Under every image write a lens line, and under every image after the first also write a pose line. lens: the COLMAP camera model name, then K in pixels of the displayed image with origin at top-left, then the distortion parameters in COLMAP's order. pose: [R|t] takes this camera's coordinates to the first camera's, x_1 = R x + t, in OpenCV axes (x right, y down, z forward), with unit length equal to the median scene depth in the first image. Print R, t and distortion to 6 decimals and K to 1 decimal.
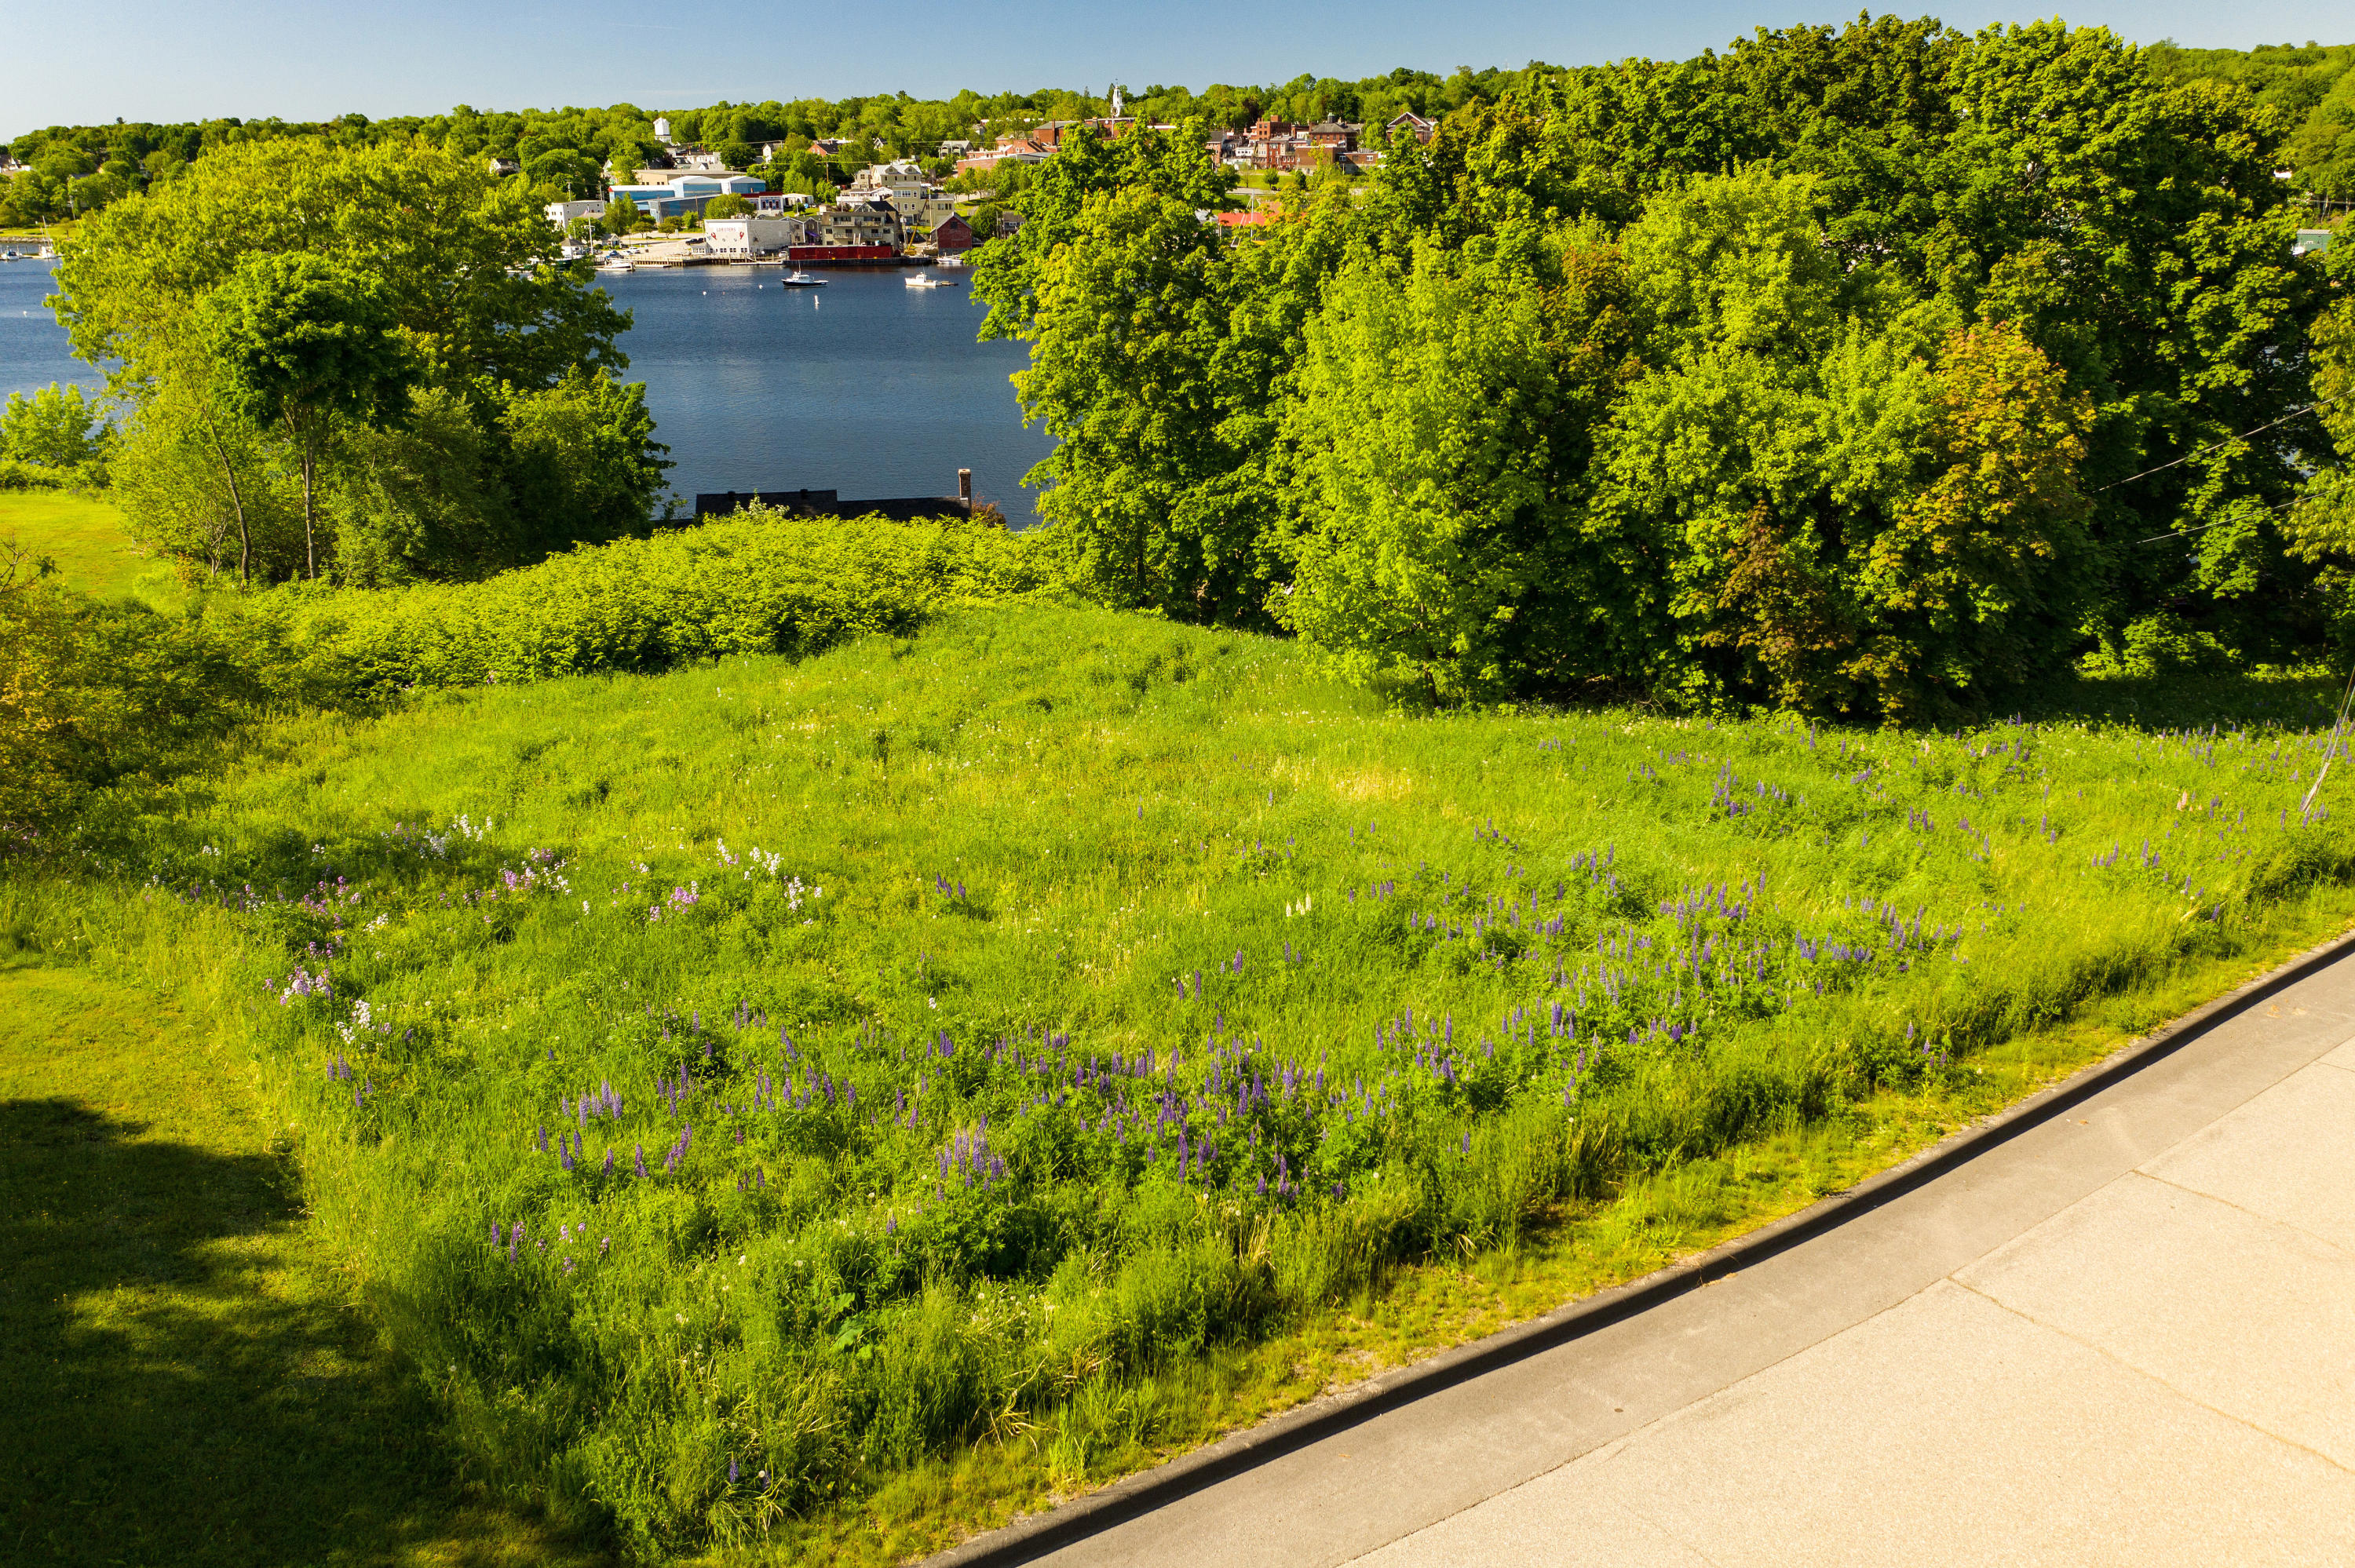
lens RADIAL K [[1840.2, 0, 1184.1], [0, 1840.2, 766.2], [0, 0, 1]] dist [-0.017937, 0.004171]
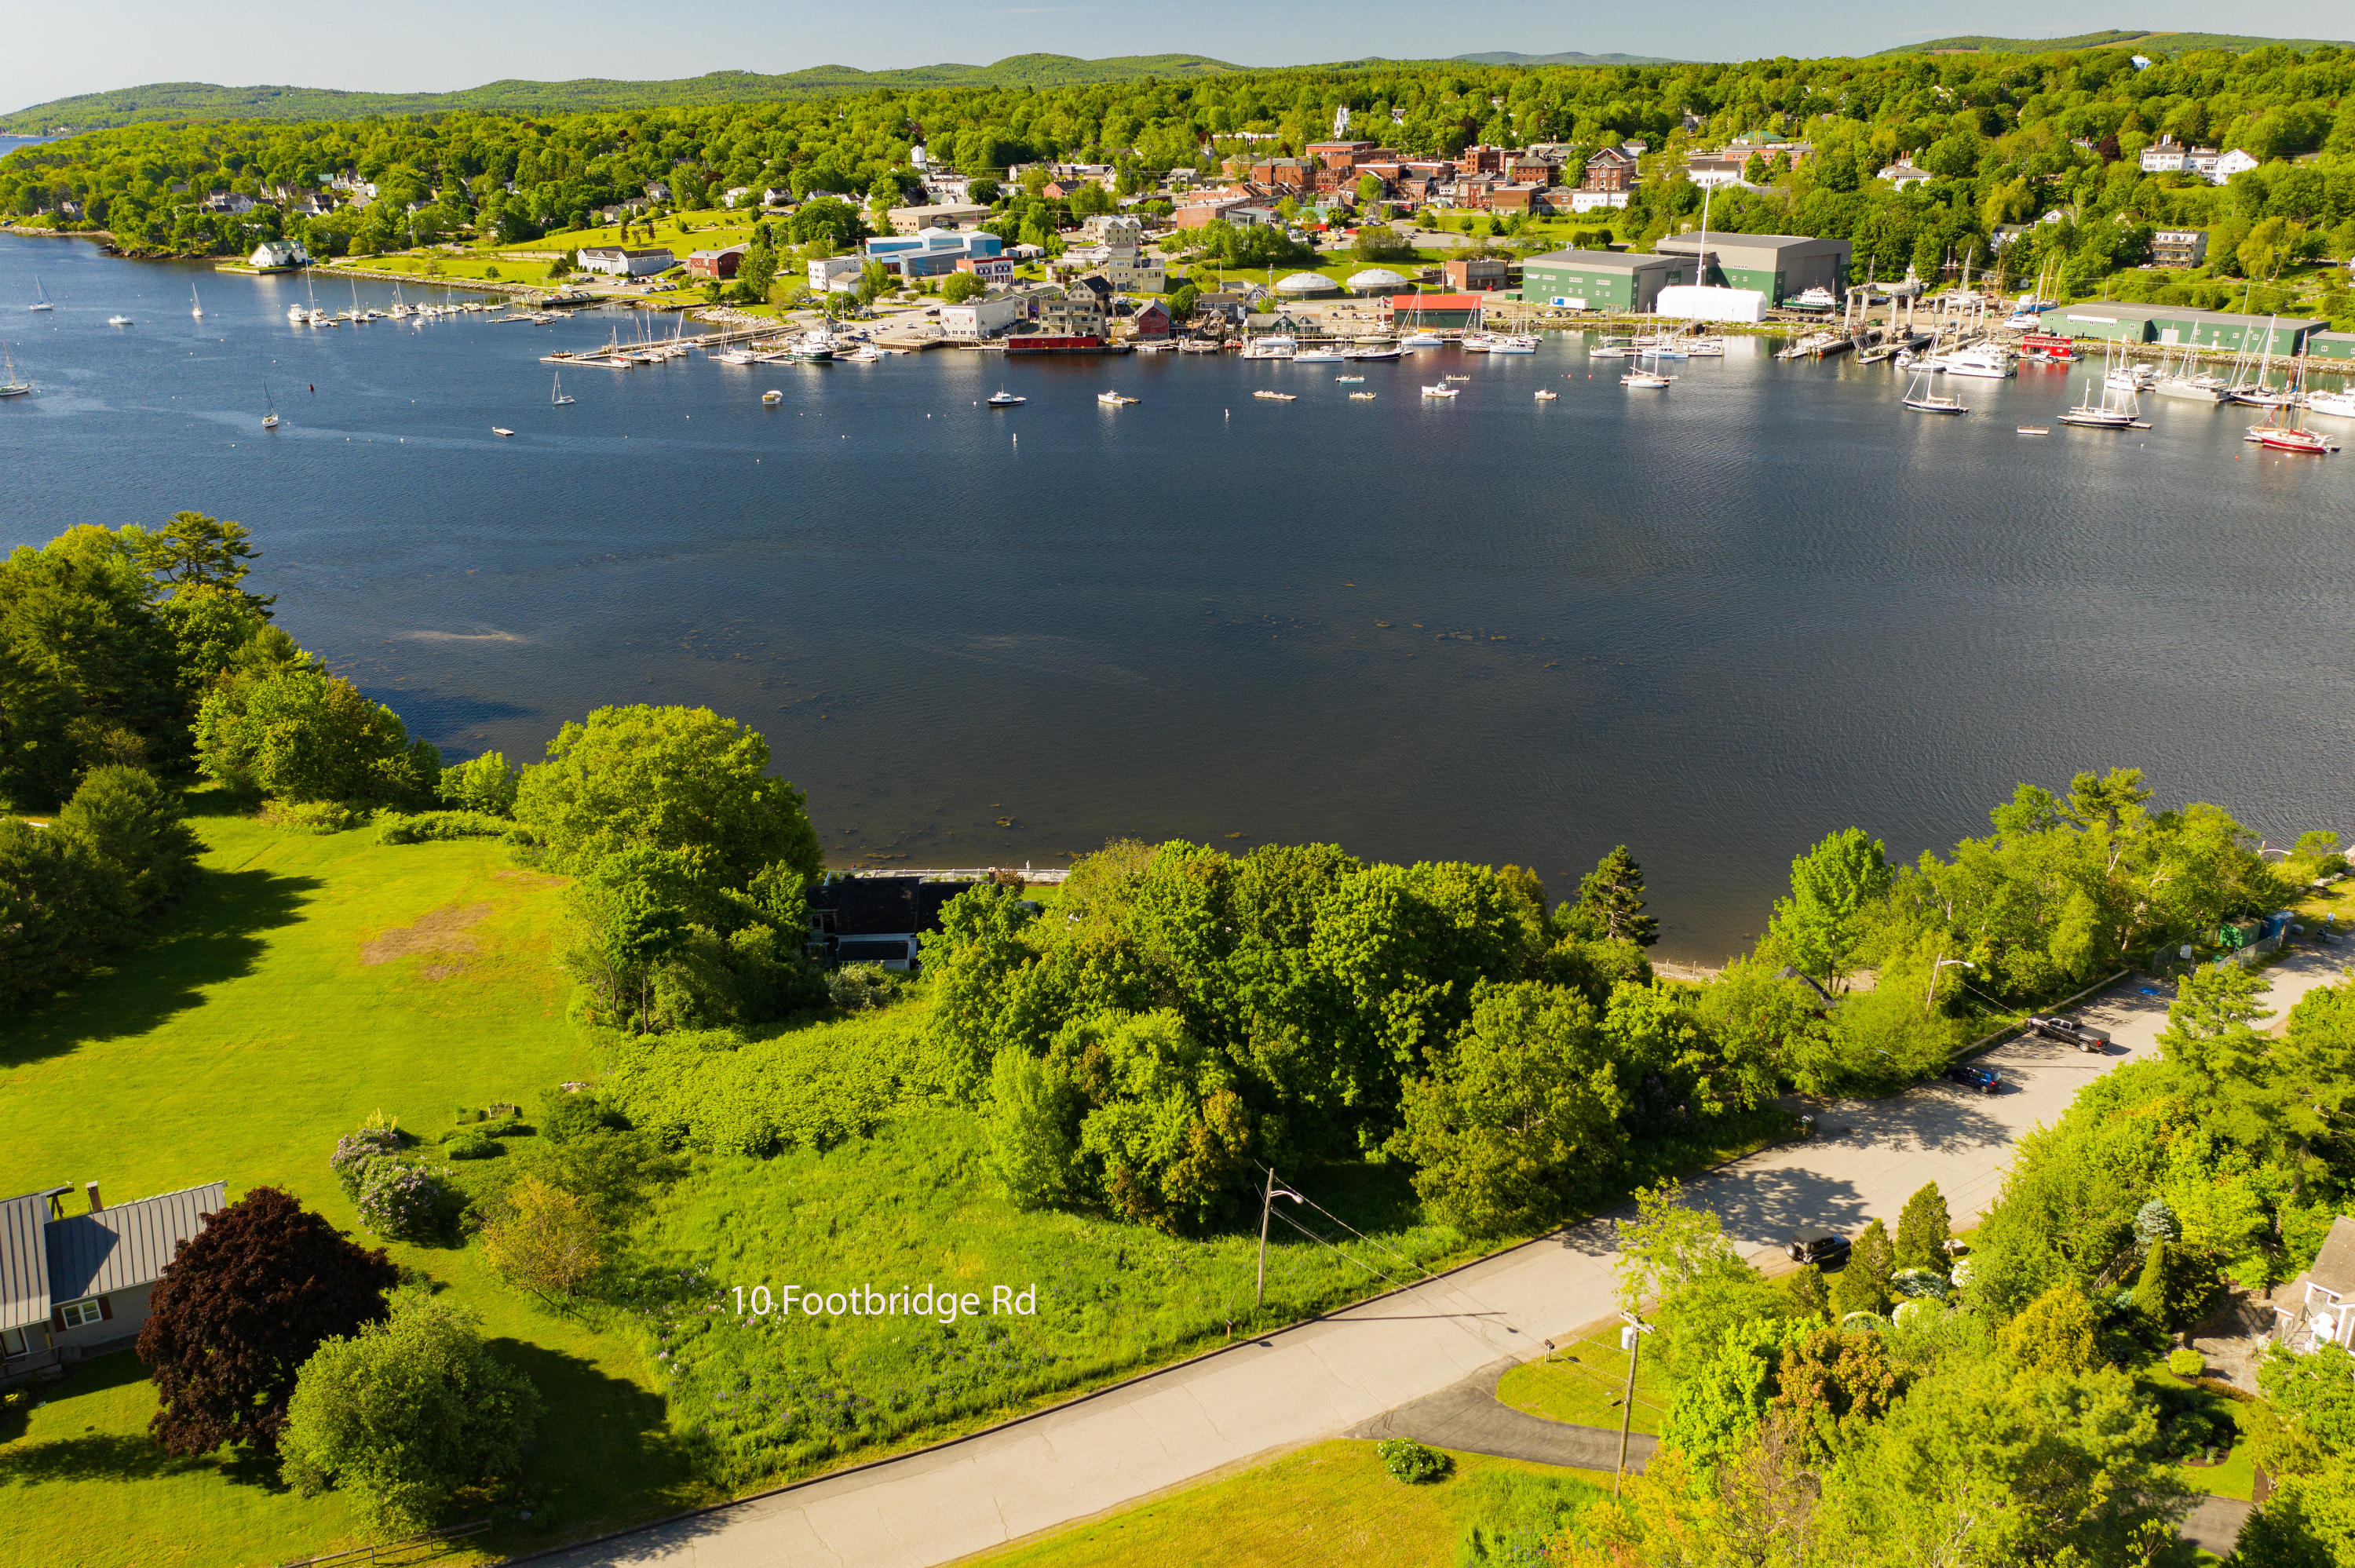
lens RADIAL K [[1840.2, 0, 1182.0], [0, 1840.2, 771.2], [0, 0, 1]] dist [-0.017937, 0.004171]
pose [[0.990286, 0.041181, -0.132808, 0.635718], [-0.035426, 0.998340, 0.045413, -0.748258], [0.134458, -0.040267, 0.990101, -1.554285]]
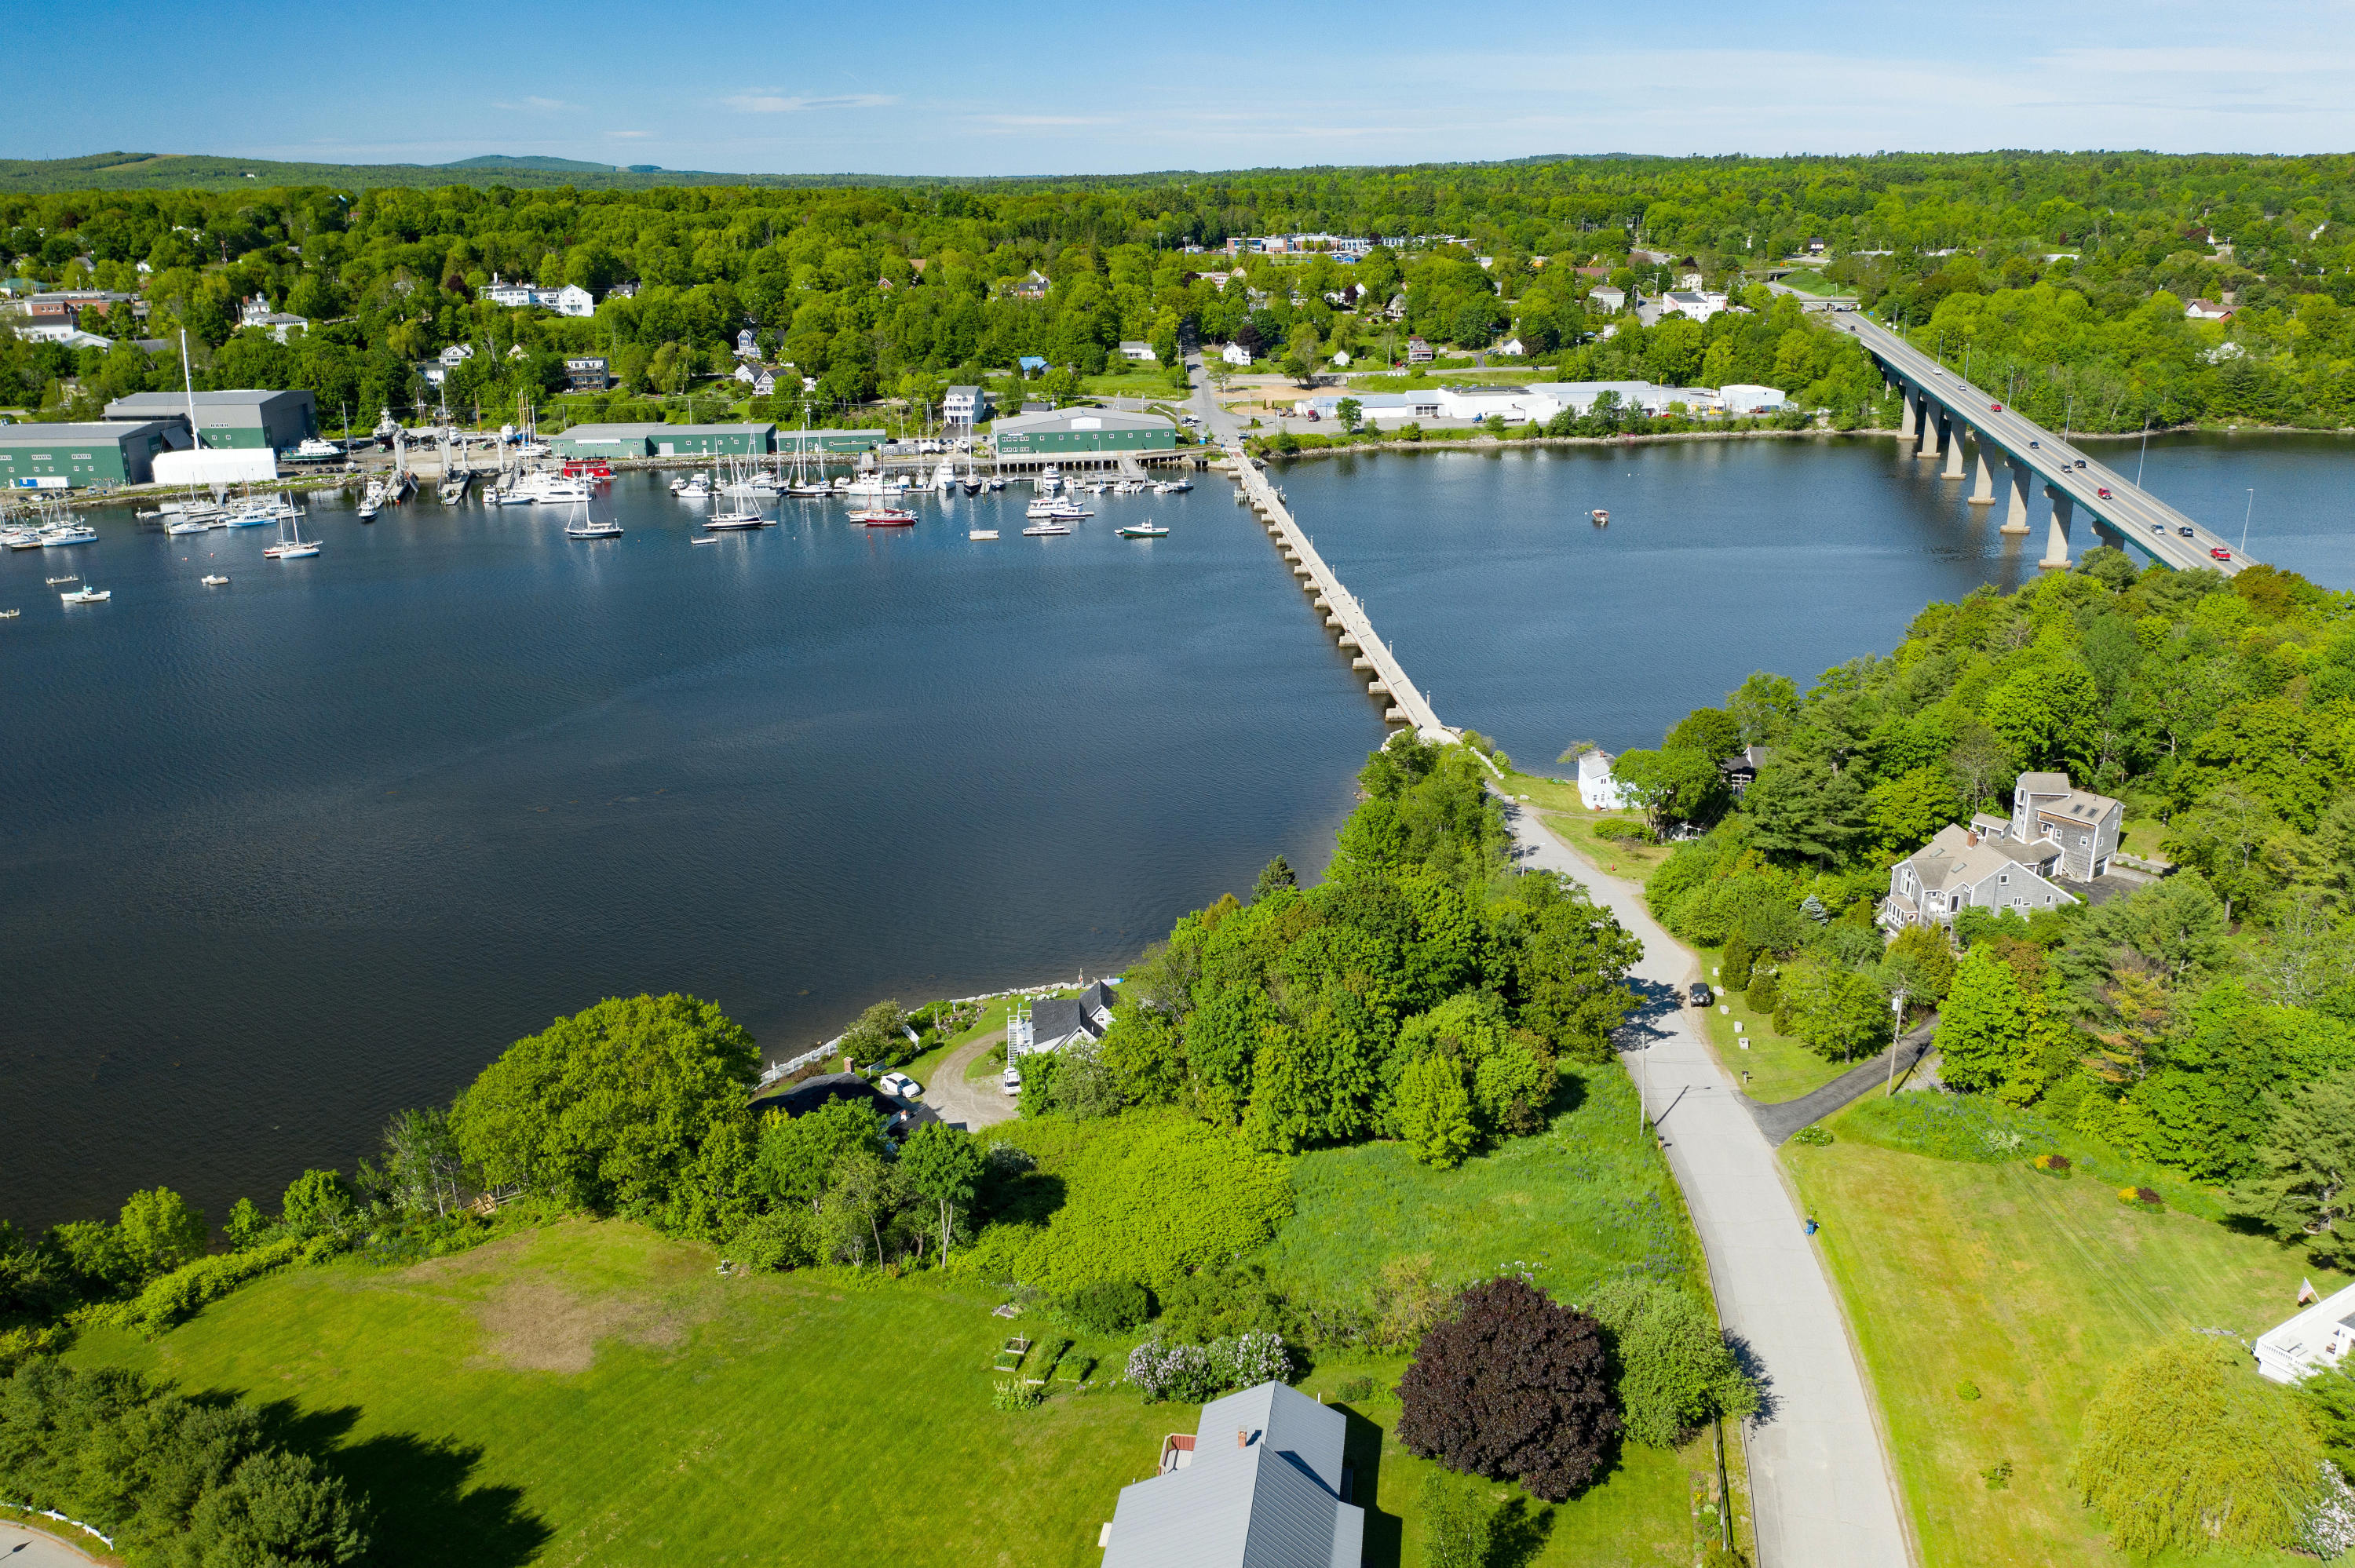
lens RADIAL K [[1840.2, 0, 1185.6], [0, 1840.2, 784.6], [0, 0, 1]] dist [-0.017937, 0.004171]
pose [[0.679938, -0.224600, 0.698025, -2.431458], [0.227775, 0.969537, 0.090090, -1.137813], [-0.696995, 0.097737, 0.710384, -1.275608]]
